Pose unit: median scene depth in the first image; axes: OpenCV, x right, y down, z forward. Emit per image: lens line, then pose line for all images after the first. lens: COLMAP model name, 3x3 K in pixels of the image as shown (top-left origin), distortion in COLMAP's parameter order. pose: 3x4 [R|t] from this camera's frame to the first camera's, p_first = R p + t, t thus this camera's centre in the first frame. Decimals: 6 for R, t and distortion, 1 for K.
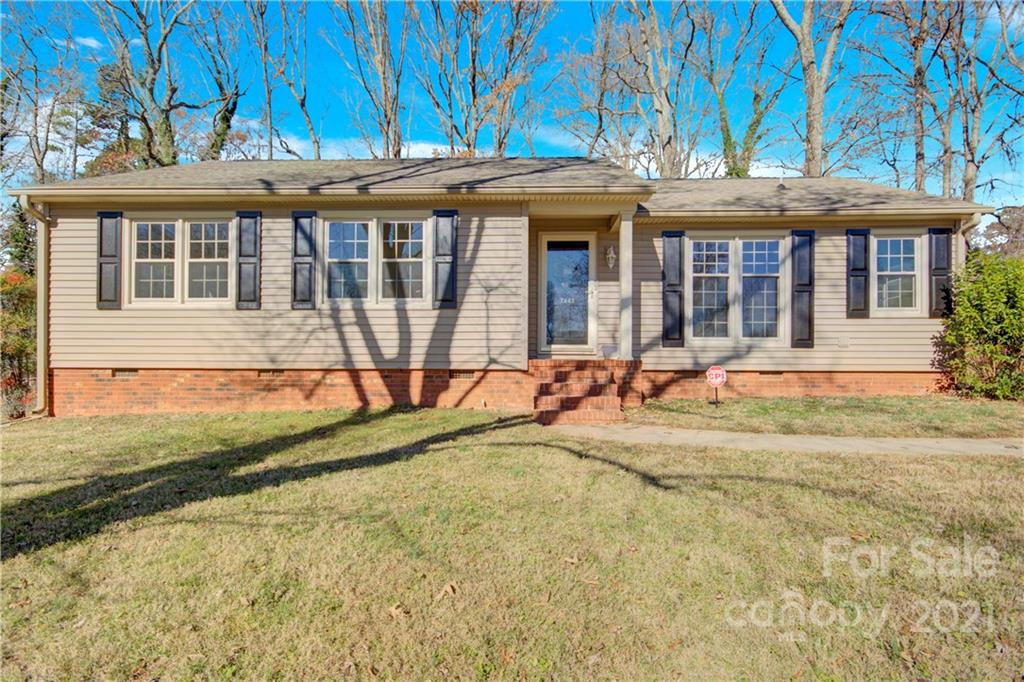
lens RADIAL K [[492.7, 0, 514.6], [0, 492.7, 363.8], [0, 0, 1]] dist [0.000567, 0.000550]
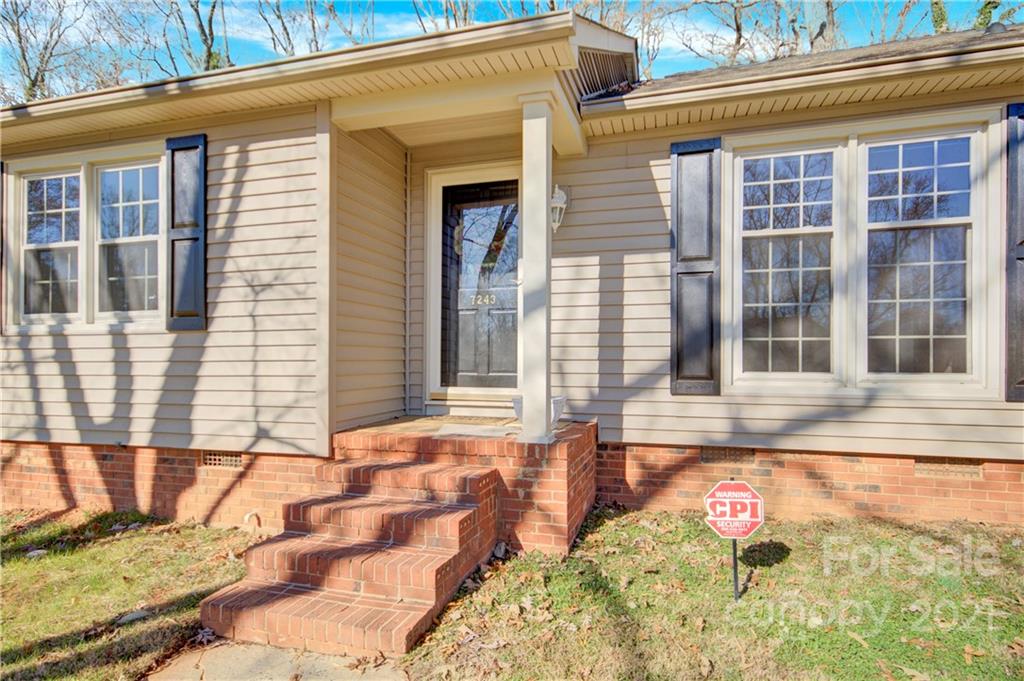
lens RADIAL K [[562.7, 0, 506.4], [0, 562.7, 354.9], [0, 0, 1]] dist [0.018392, -0.000071]
pose [[0.965045, -0.007540, -0.261975, 0.333542], [0.008023, 0.999968, 0.000774, -0.083168], [0.261961, -0.002849, 0.965074, 0.513438]]
